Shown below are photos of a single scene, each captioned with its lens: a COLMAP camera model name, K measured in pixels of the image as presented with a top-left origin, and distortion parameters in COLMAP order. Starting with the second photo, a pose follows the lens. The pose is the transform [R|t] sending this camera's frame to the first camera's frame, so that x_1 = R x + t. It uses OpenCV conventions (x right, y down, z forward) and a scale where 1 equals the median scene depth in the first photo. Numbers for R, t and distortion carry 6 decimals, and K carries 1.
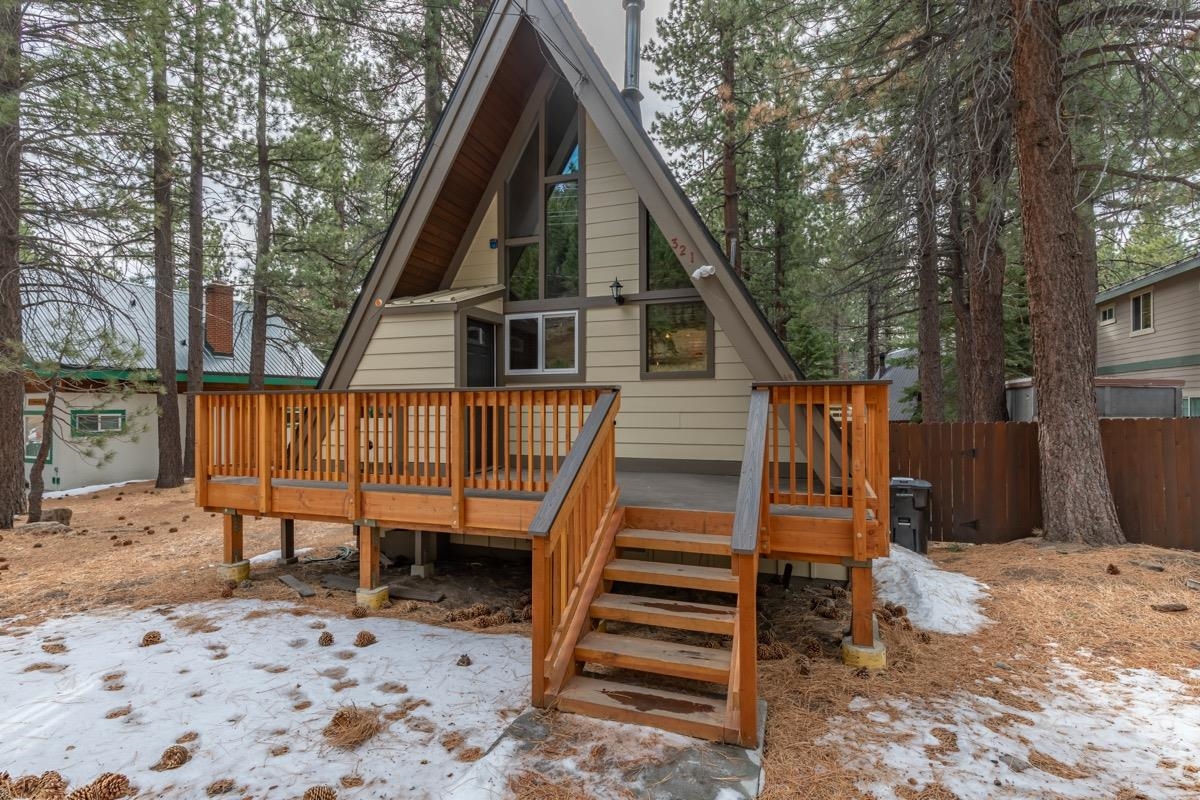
lens RADIAL K [[541.8, 0, 599.5], [0, 541.8, 403.4], [0, 0, 1]] dist [0.012219, -0.003307]
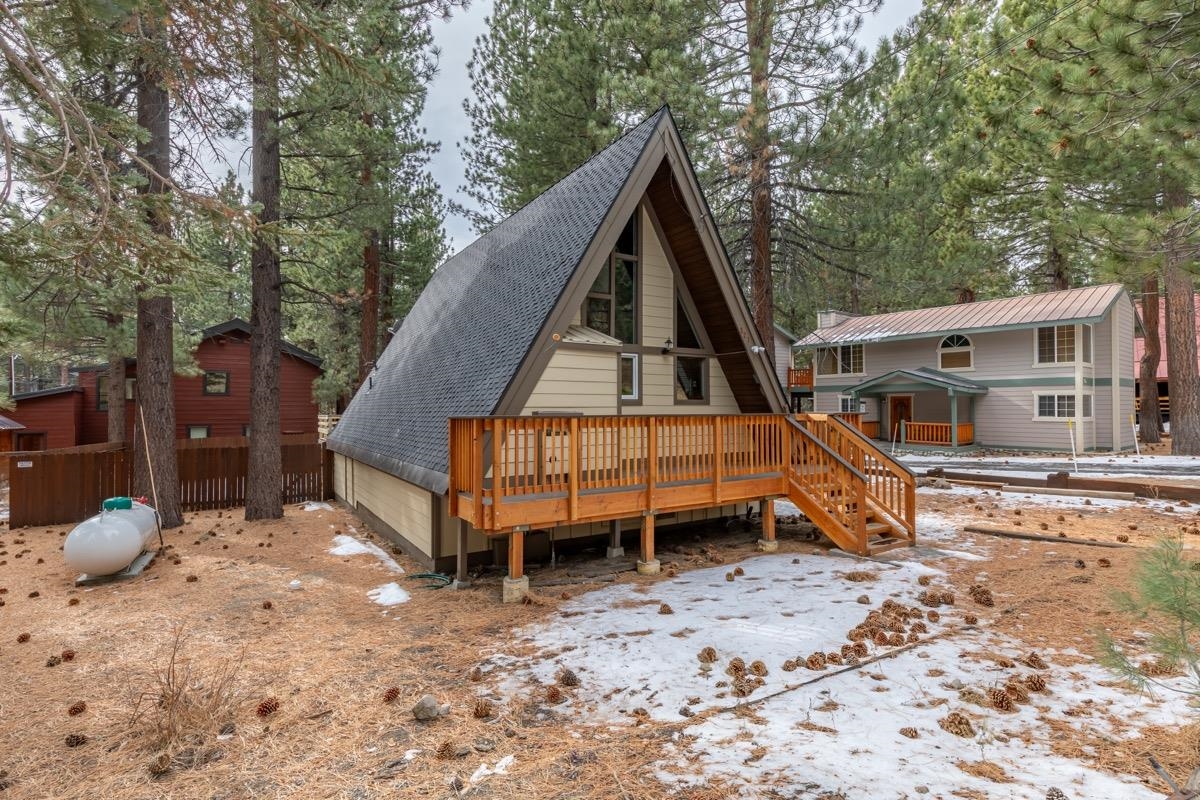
lens RADIAL K [[541.8, 0, 594.4], [0, 541.8, 406.4], [0, 0, 1]] dist [0.012219, -0.003307]
pose [[0.641798, 0.006312, 0.766848, -1.486870], [0.003541, 0.999931, -0.011193, -0.026827], [-0.766865, 0.009899, 0.641732, 0.231642]]
